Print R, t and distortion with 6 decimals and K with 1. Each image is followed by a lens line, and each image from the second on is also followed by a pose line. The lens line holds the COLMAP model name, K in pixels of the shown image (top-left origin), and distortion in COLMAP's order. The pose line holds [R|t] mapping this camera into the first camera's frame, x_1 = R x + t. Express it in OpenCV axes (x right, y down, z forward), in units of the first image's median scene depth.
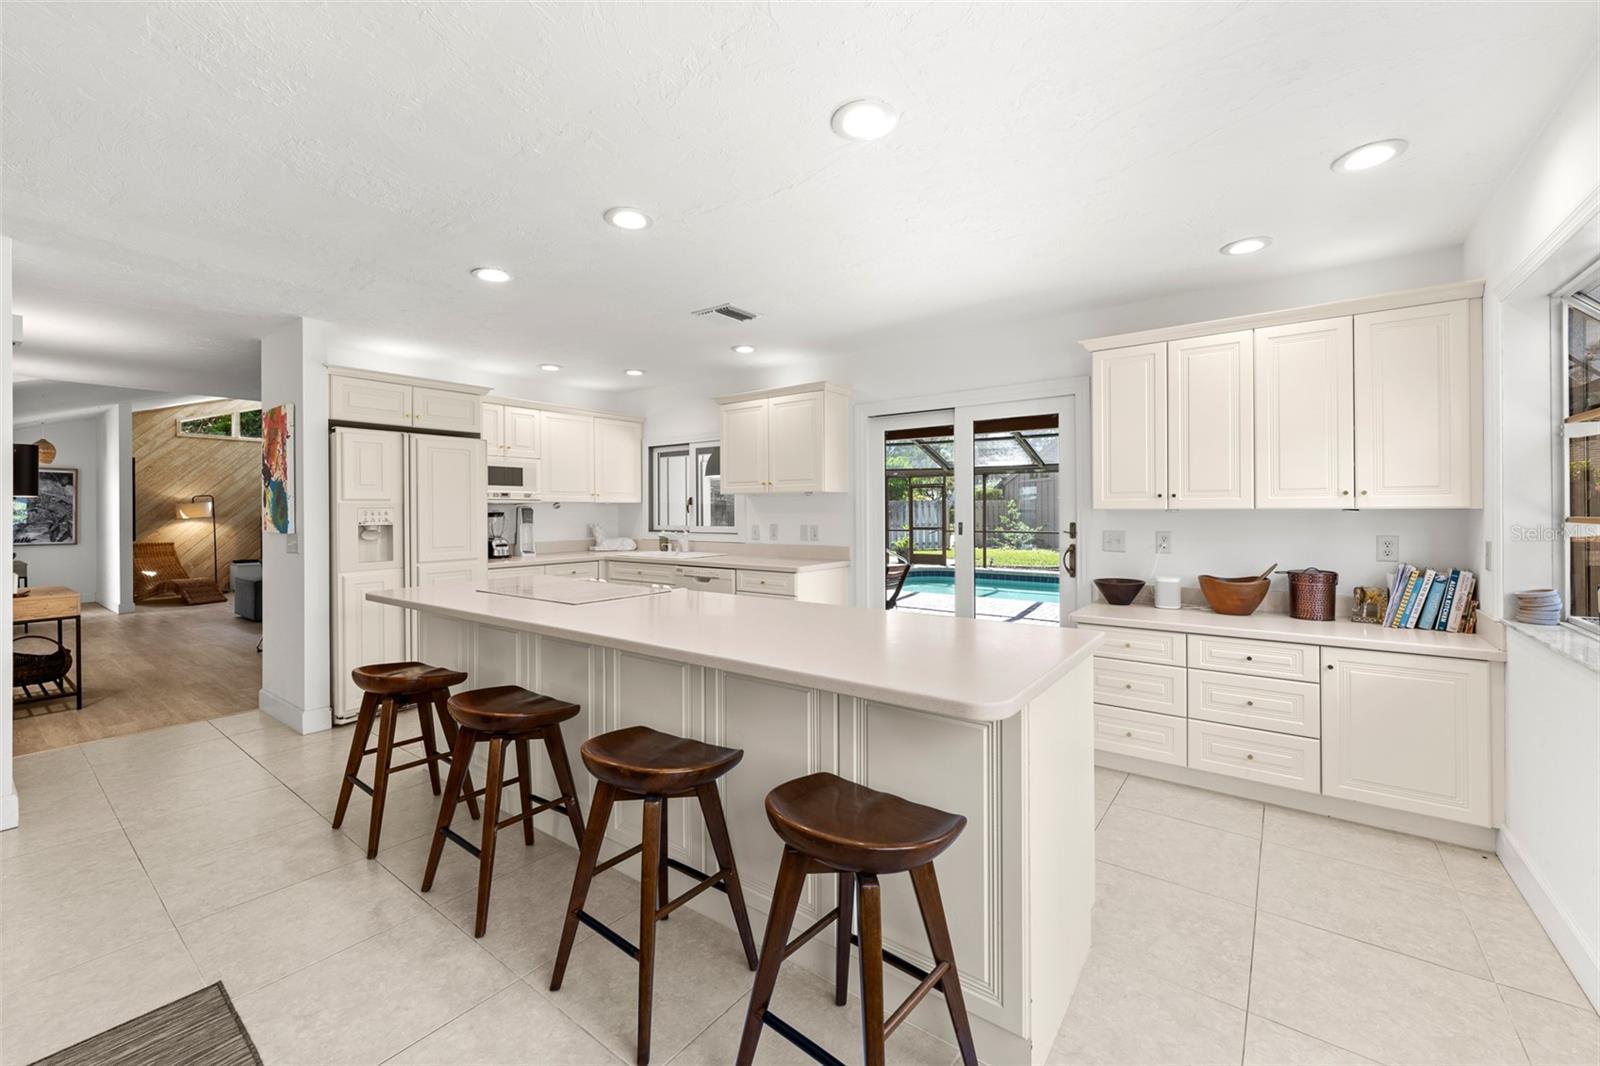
lens RADIAL K [[639.7, 0, 804.5], [0, 639.7, 513.6], [0, 0, 1]] dist [-0.000304, 0.000015]
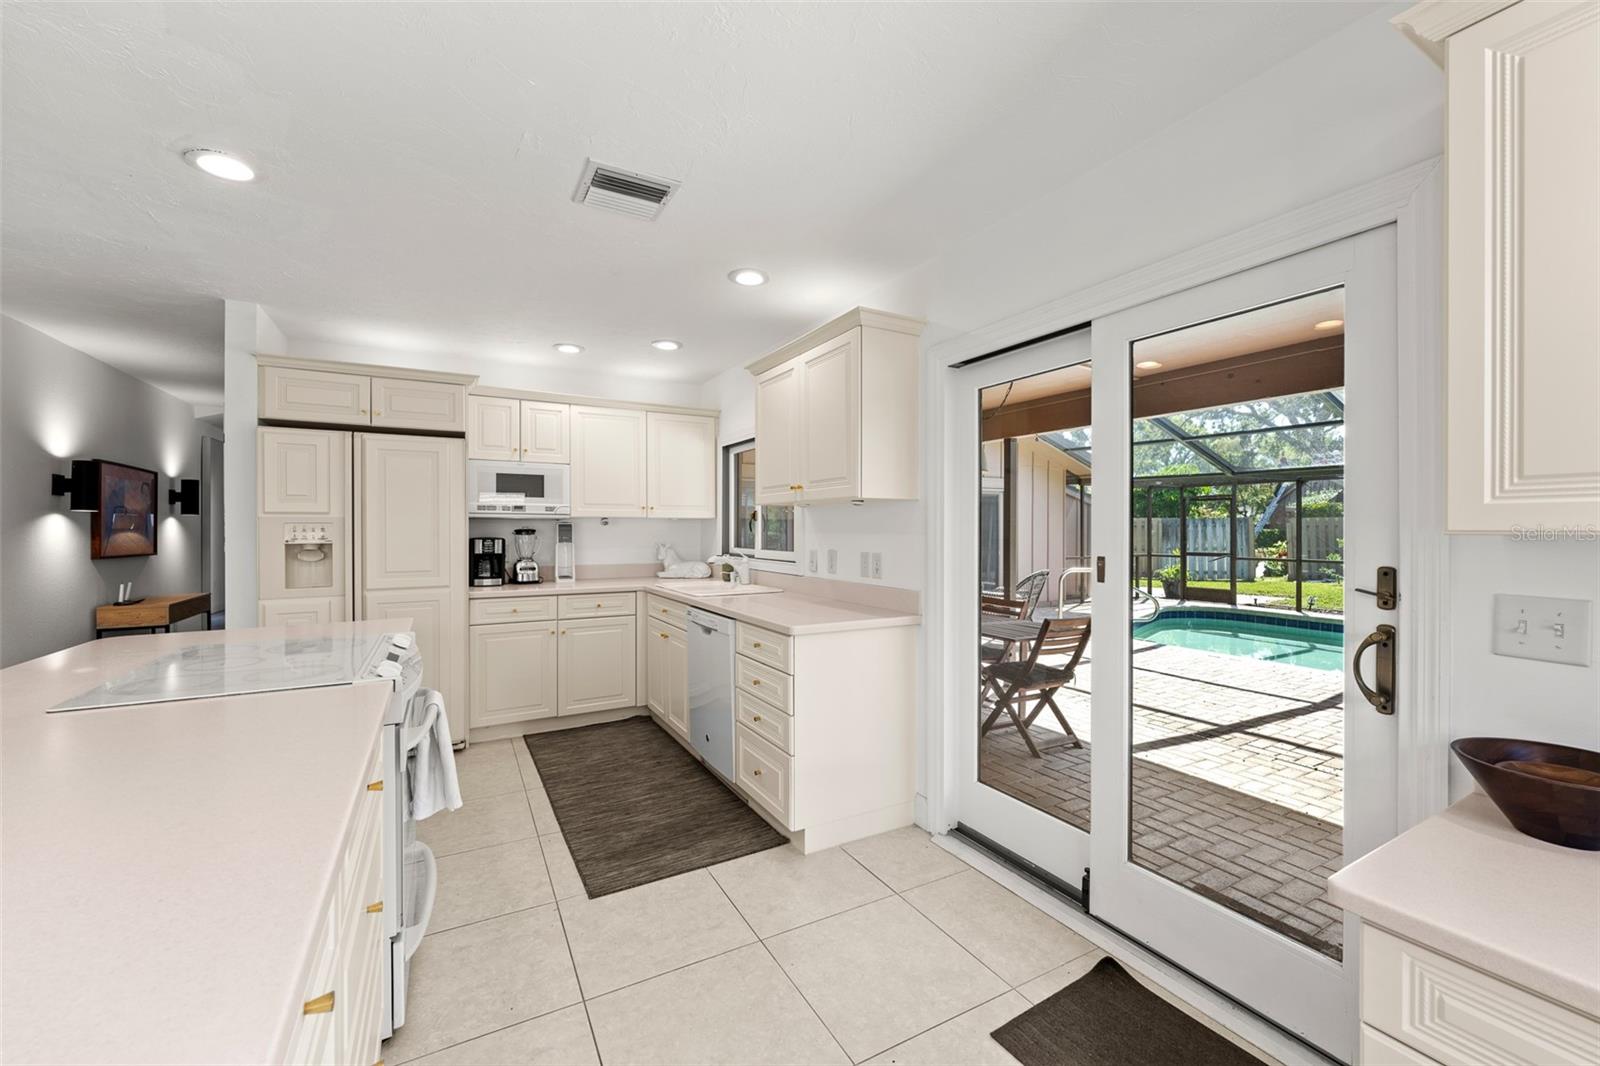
lens RADIAL K [[636.2, 0, 800.0], [0, 636.2, 533.0], [0, 0, 1]] dist [-0.000017, 0.000105]
pose [[0.913696, 0.009230, -0.406293, 0.204638], [-0.008336, 0.999957, 0.003970, -0.003575], [0.406312, -0.000241, 0.913734, 0.415000]]
